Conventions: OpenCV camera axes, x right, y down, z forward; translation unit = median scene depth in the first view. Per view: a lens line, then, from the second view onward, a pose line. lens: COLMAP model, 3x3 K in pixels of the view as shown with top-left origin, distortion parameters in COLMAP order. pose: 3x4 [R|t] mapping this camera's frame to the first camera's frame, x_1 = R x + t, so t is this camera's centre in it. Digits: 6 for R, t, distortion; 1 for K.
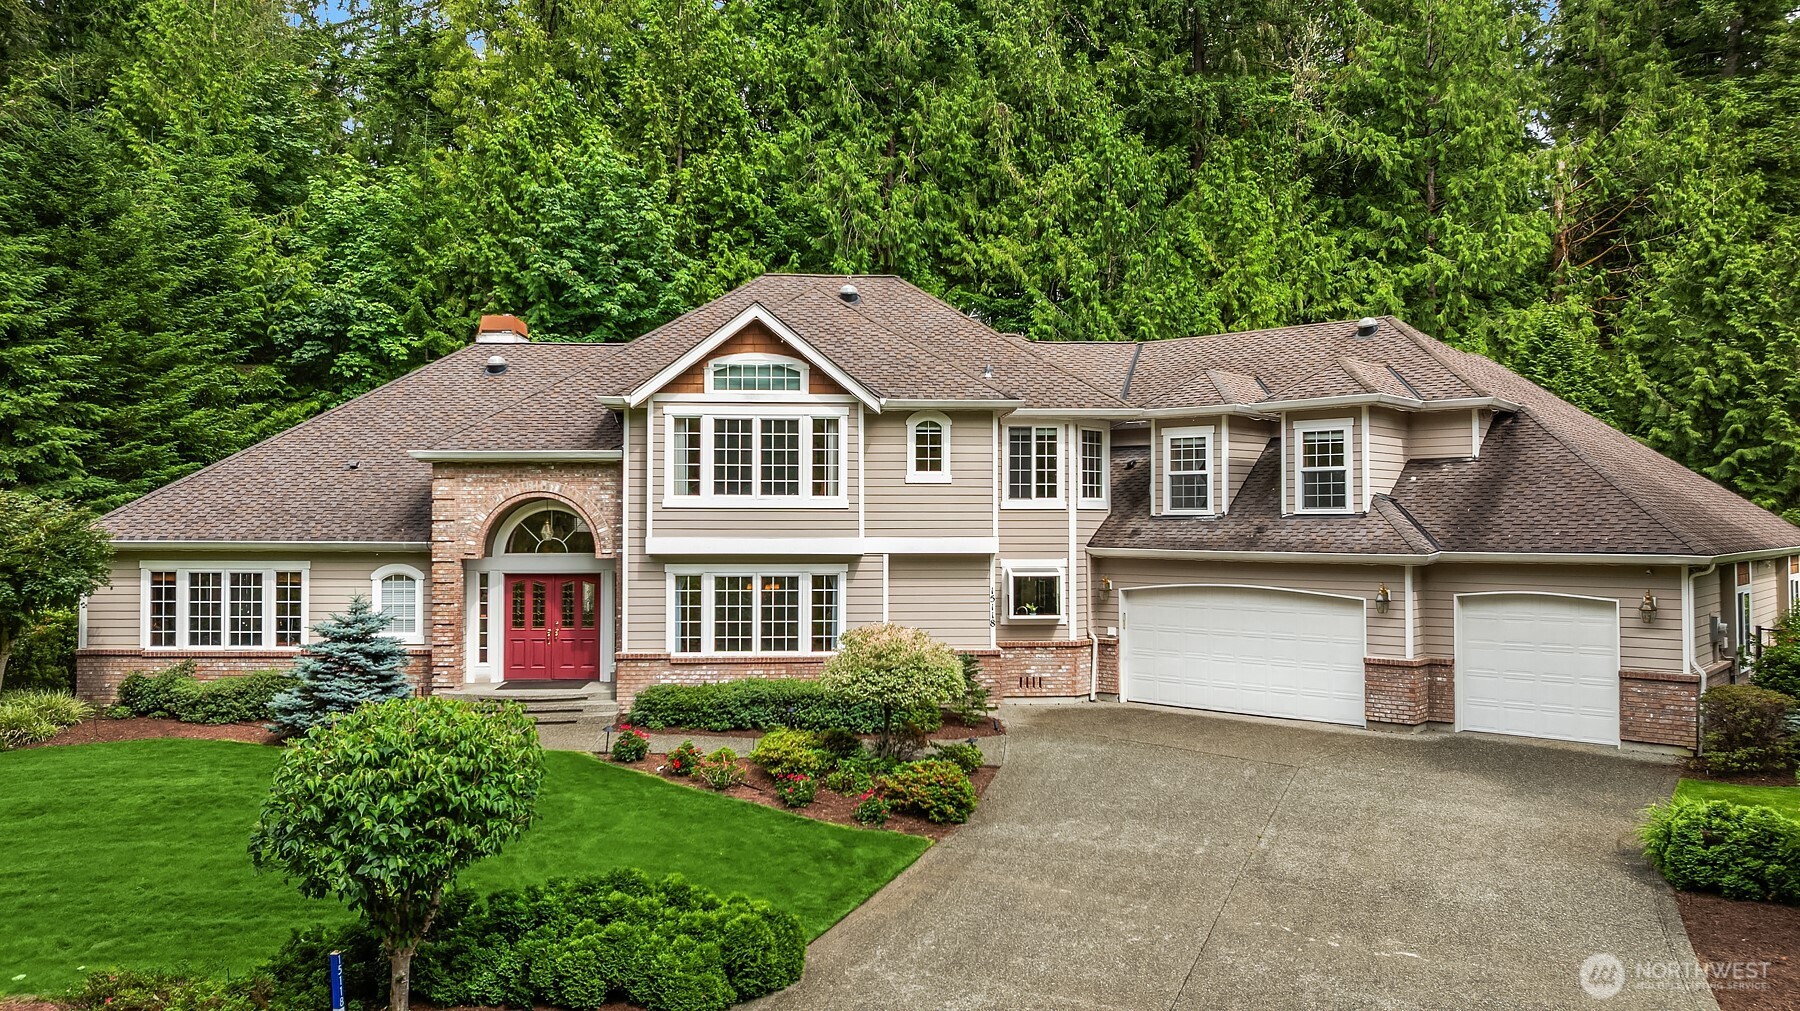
lens RADIAL K [[1268.2, 0, 900.0], [0, 1268.2, 505.5], [0, 0, 1]] dist [0.002665, -0.054896]
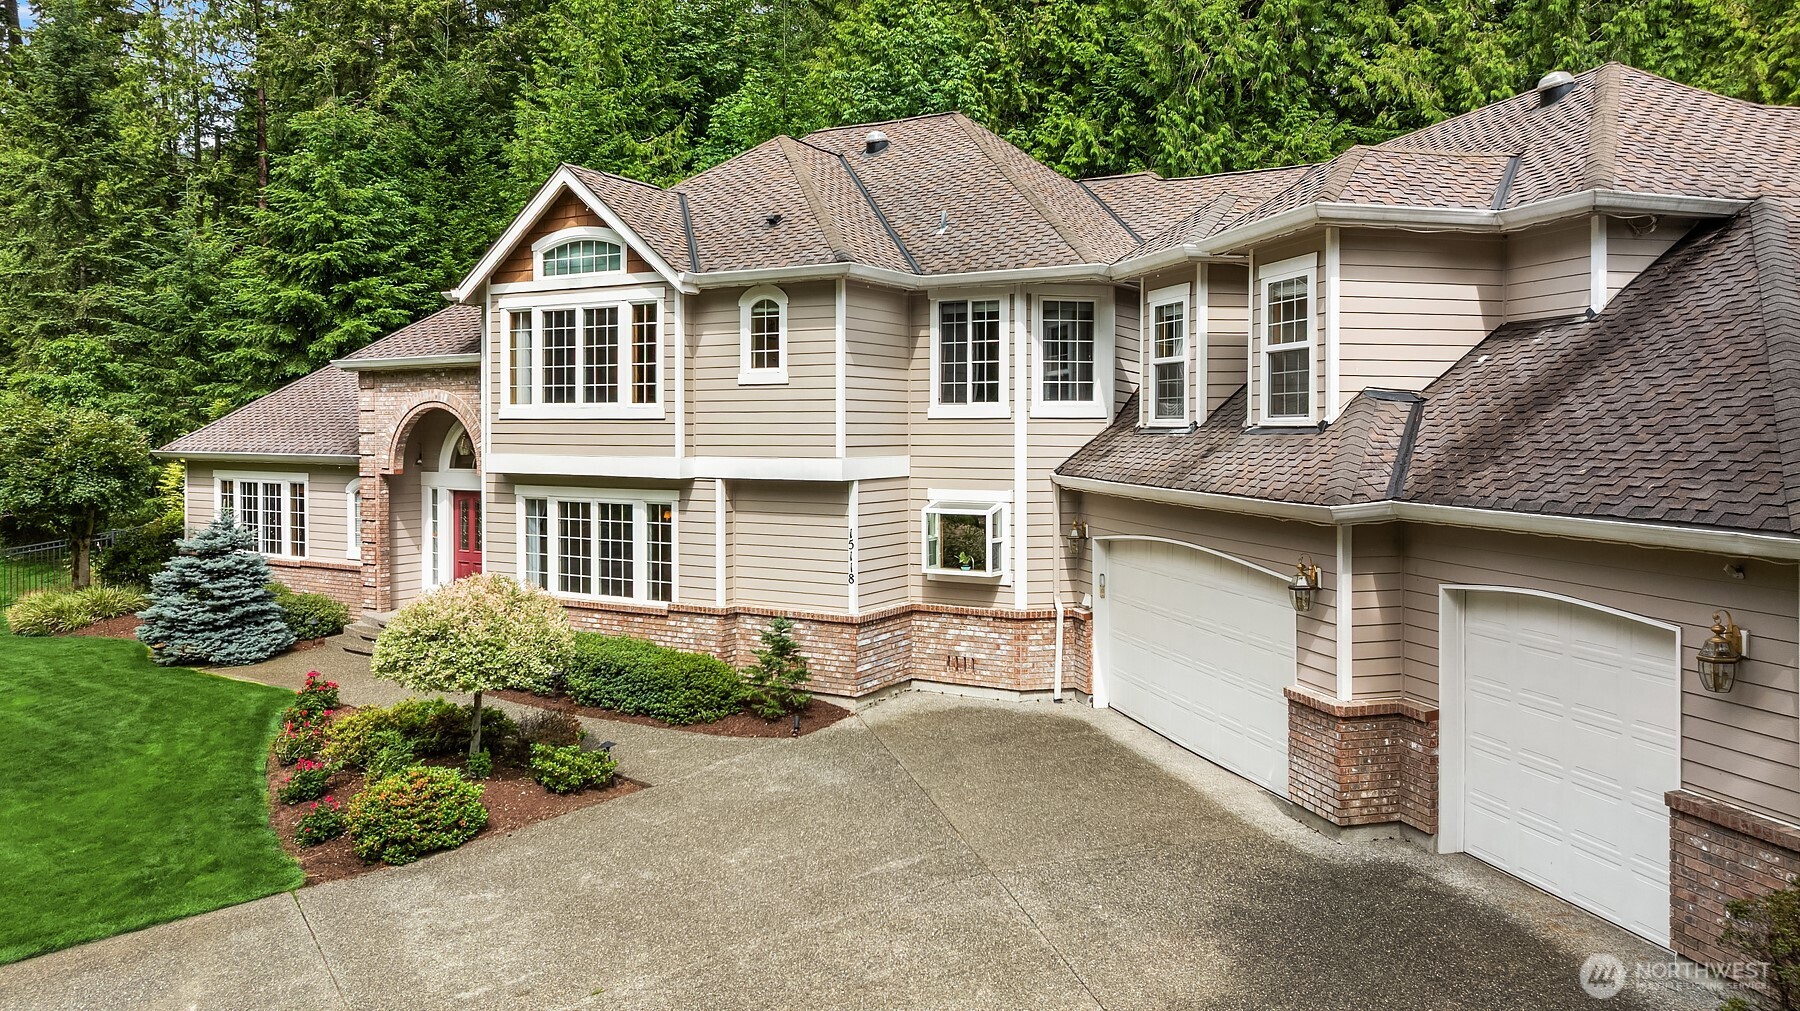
lens RADIAL K [[1288.1, 0, 907.2], [0, 1288.1, 448.9], [0, 0, 1]] dist [-0.009214, -0.000665]
pose [[0.833412, 0.009613, -0.552569, 0.509224], [0.006823, 0.999594, 0.027680, -0.000213], [0.552611, -0.026839, 0.833007, 0.422903]]
